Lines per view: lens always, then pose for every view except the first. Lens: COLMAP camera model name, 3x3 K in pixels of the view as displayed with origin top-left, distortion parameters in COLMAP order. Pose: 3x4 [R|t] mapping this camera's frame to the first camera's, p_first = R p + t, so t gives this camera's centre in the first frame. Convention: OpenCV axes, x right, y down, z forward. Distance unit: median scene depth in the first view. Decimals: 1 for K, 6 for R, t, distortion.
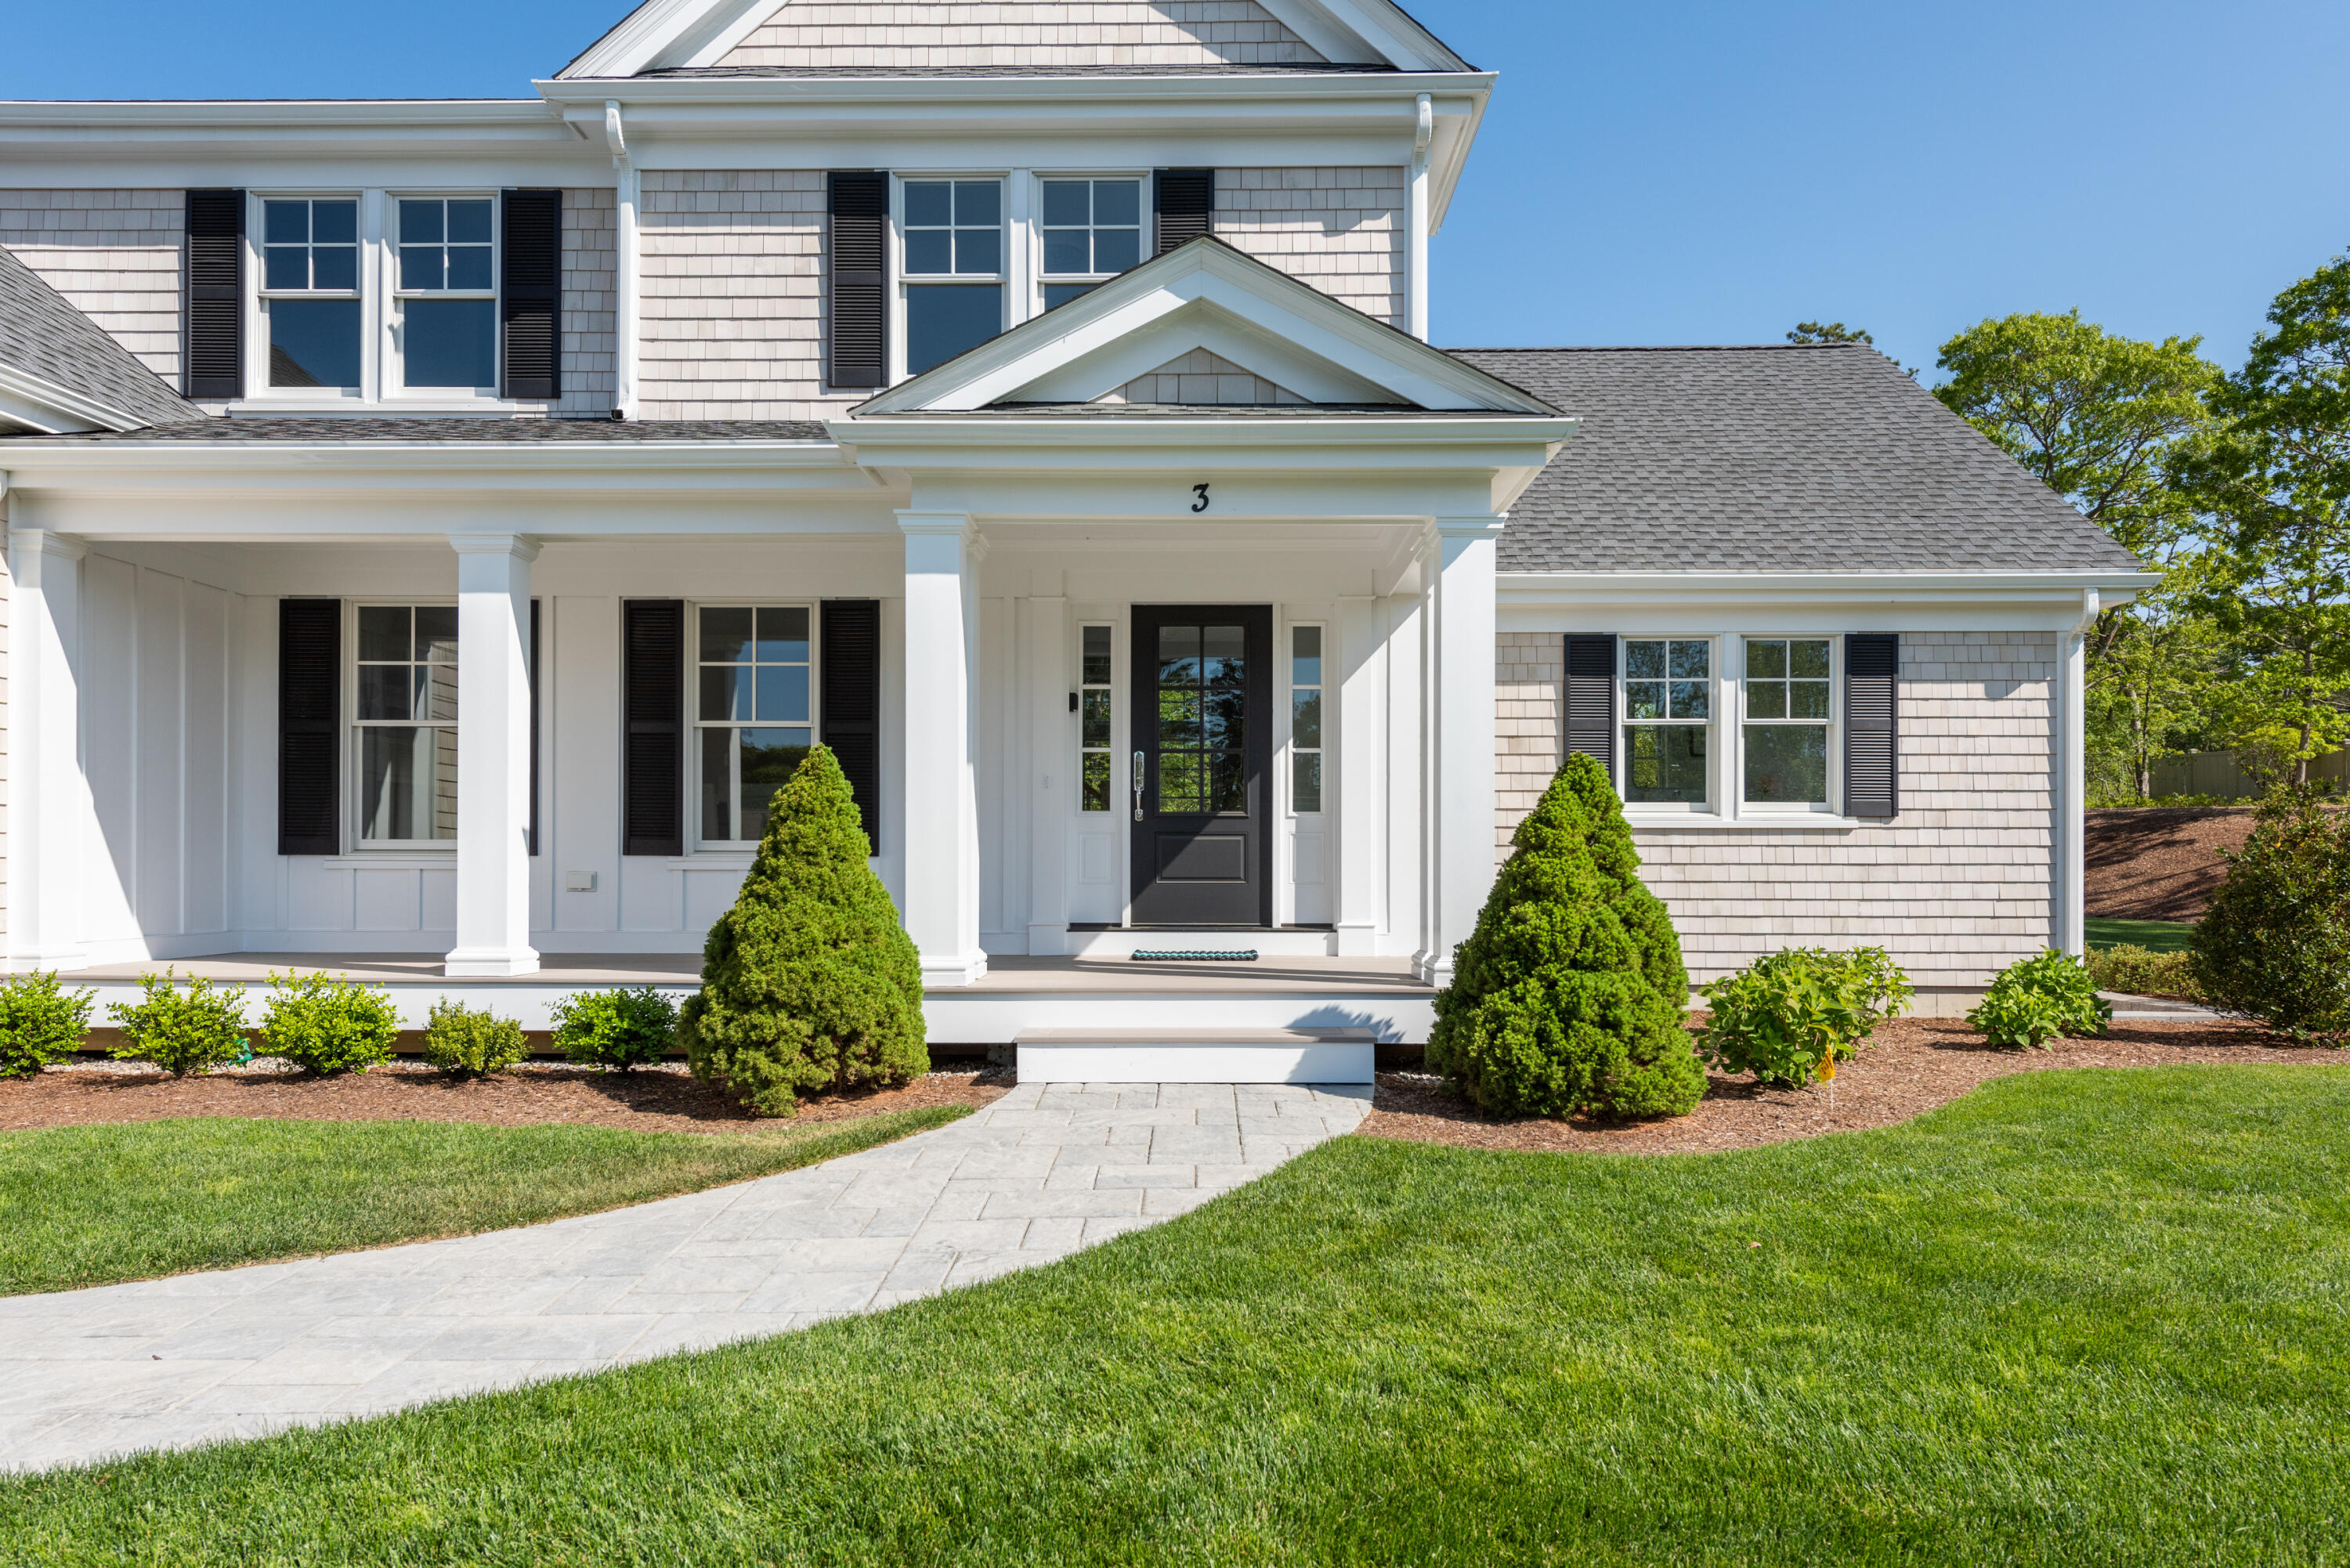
lens RADIAL K [[1570.7, 0, 1134.7], [0, 1570.7, 840.9], [0, 0, 1]] dist [0.003708, -0.001877]
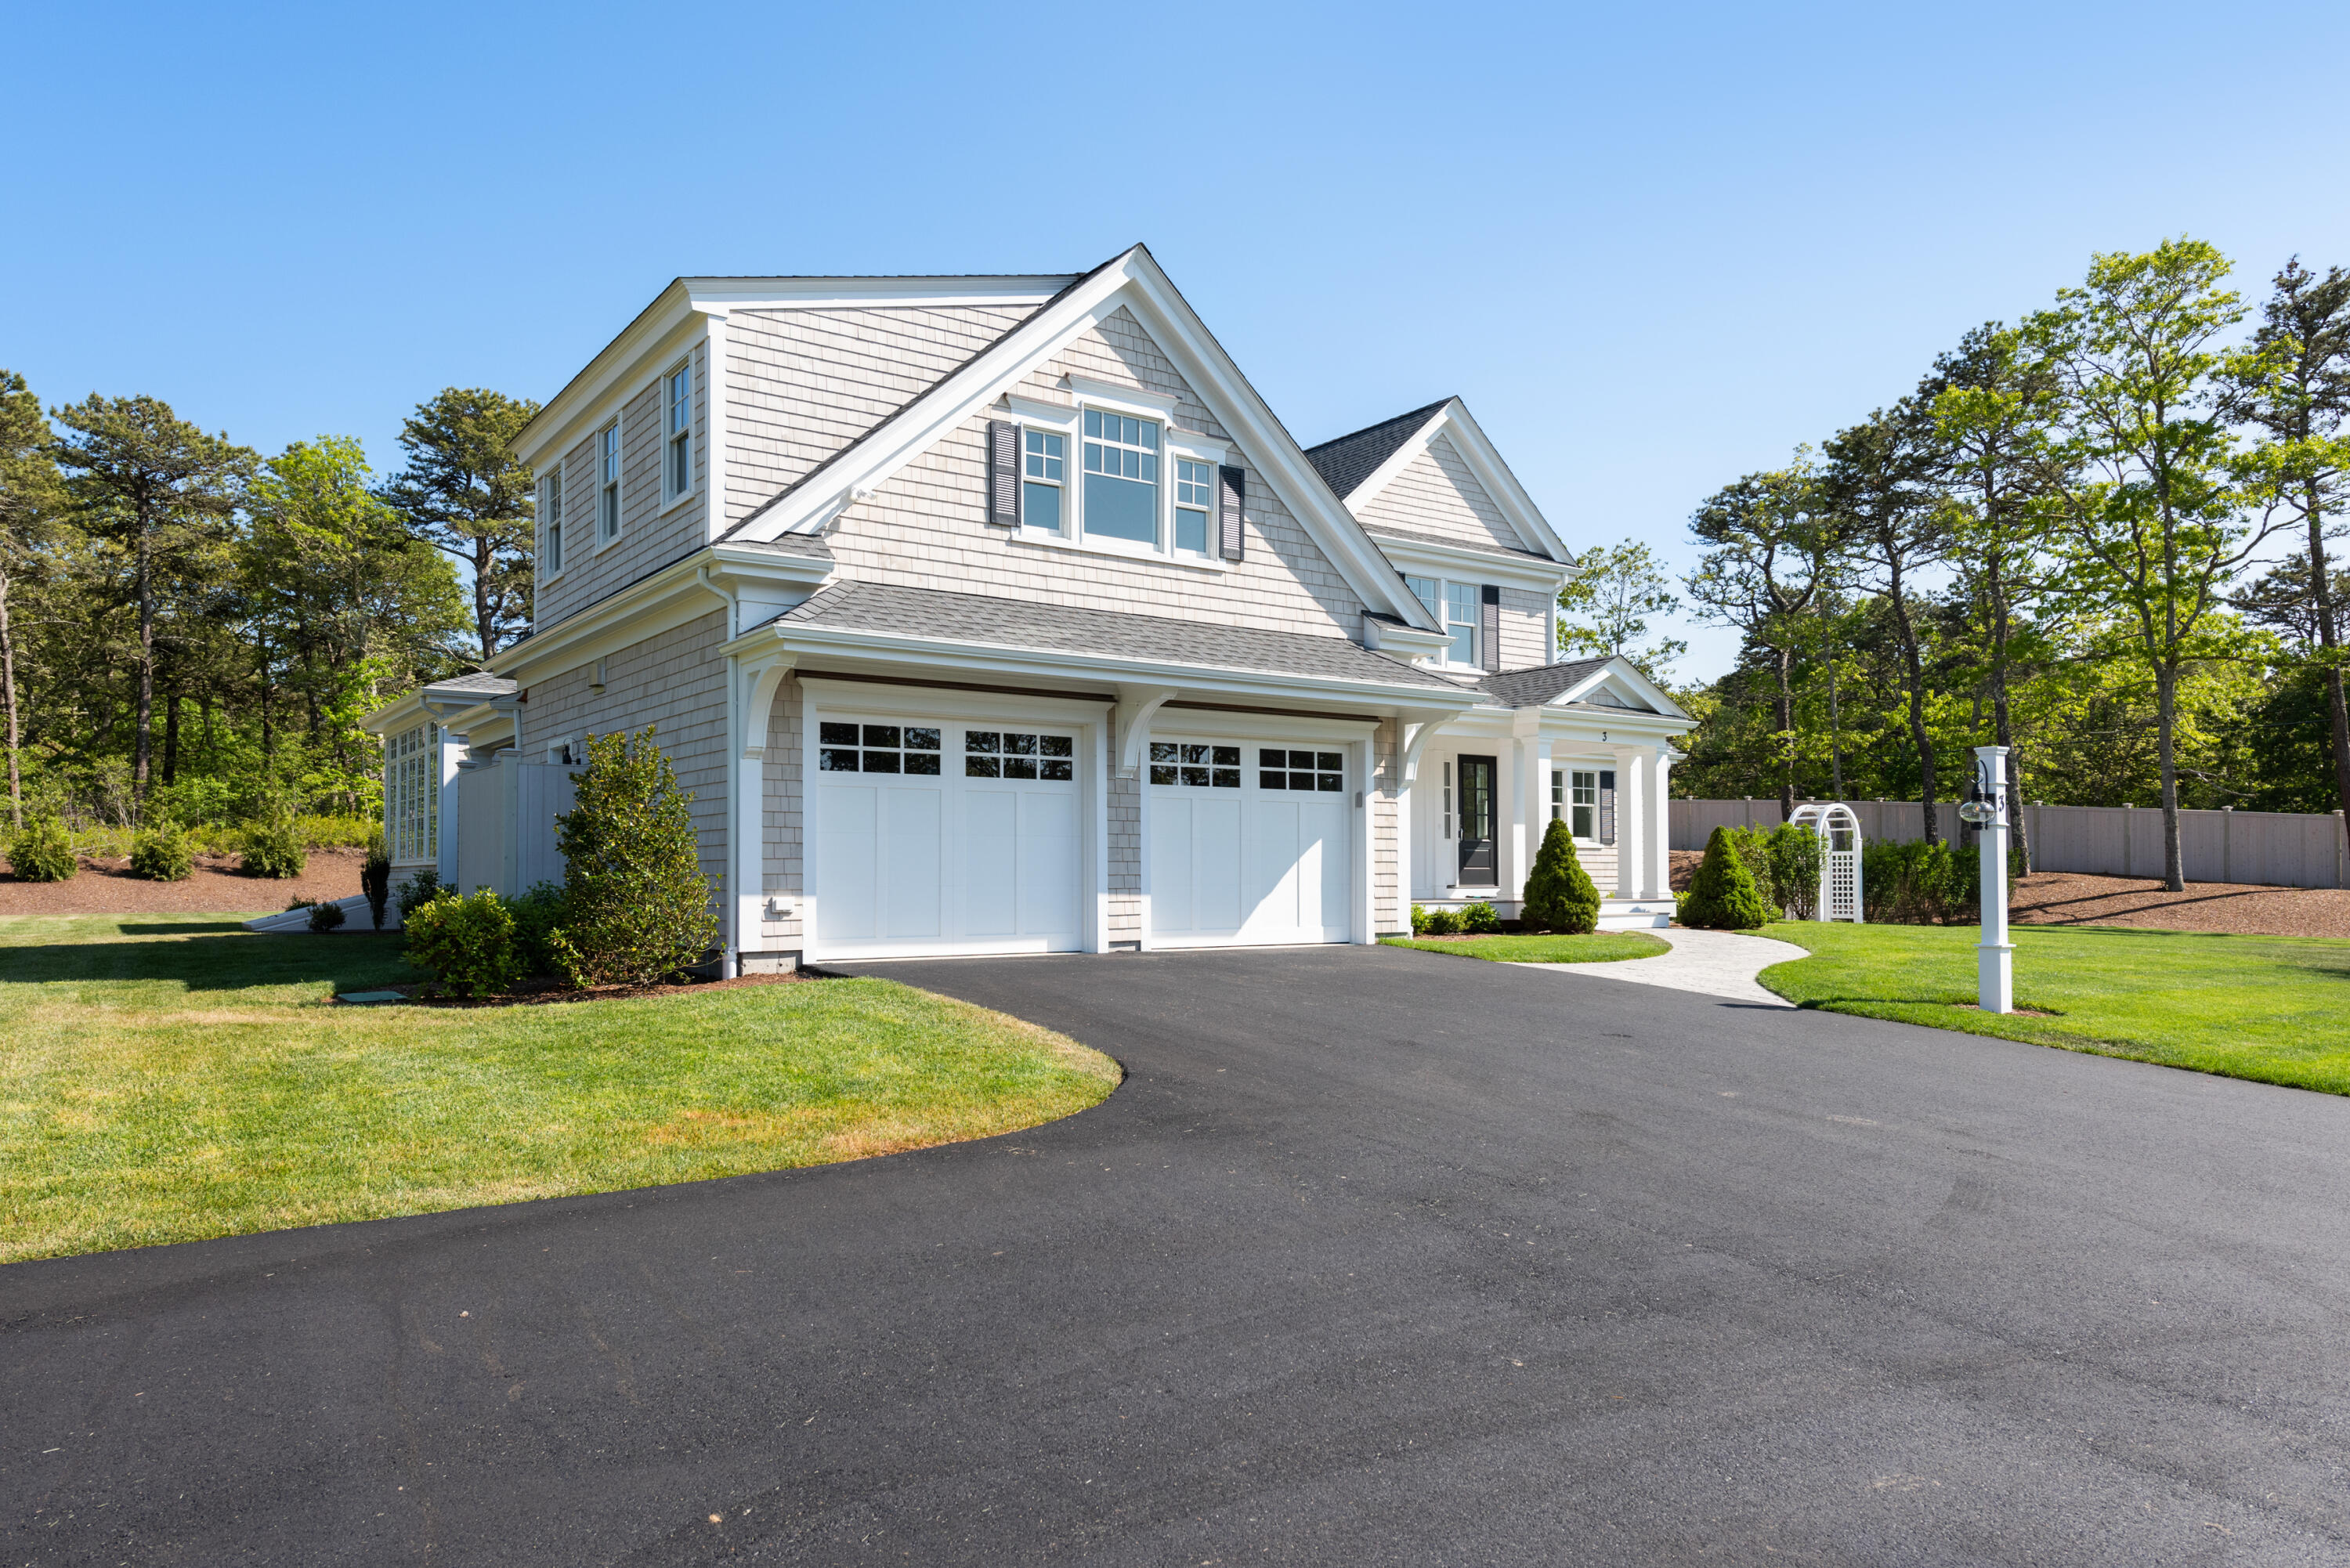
lens RADIAL K [[1570.7, 0, 1183.5], [0, 1570.7, 806.3], [0, 0, 1]] dist [0.003708, -0.001877]
pose [[0.814063, 0.019957, 0.580433, -1.748553], [0.003604, 0.999217, -0.039410, 0.023317], [-0.580765, 0.034174, 0.813354, -0.724516]]
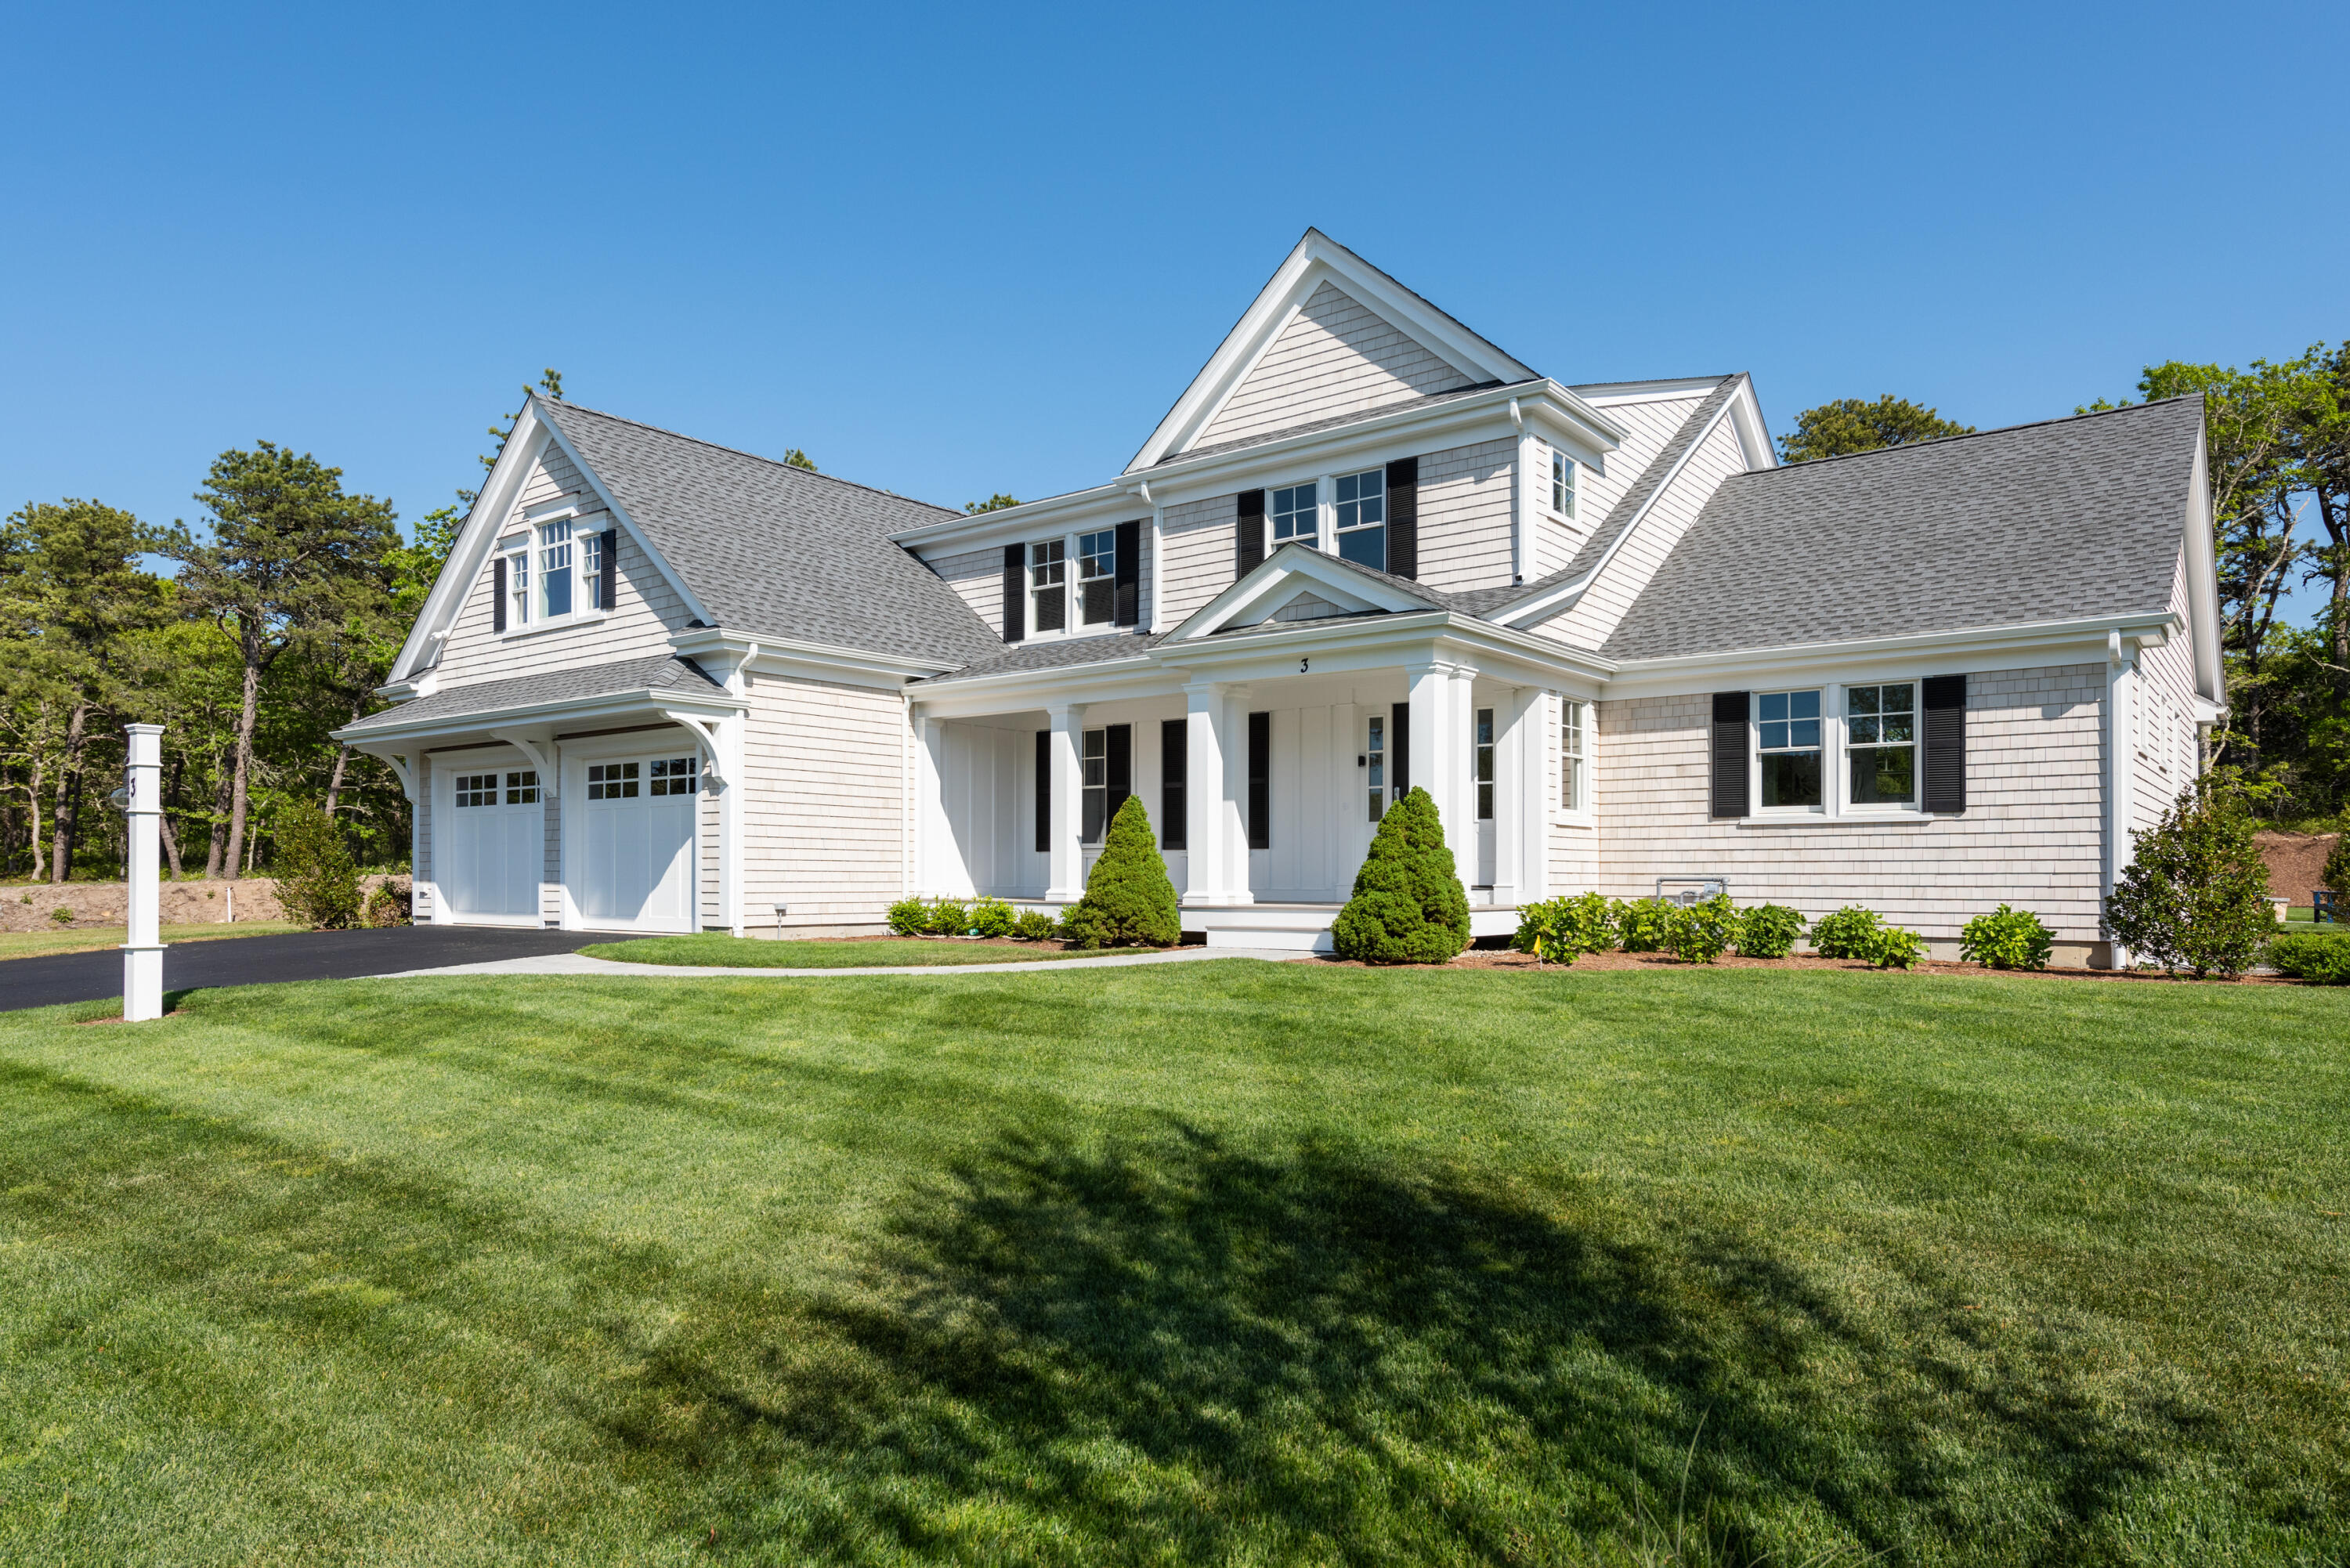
lens RADIAL K [[1431.8, 0, 1137.0], [0, 1431.8, 843.8], [0, 0, 1]] dist [-0.000827, 0.001388]
pose [[0.782866, -0.014048, -0.622032, 0.764354], [0.006886, 0.999879, -0.013916, 0.026731], [0.622152, 0.006611, 0.782868, -0.434291]]
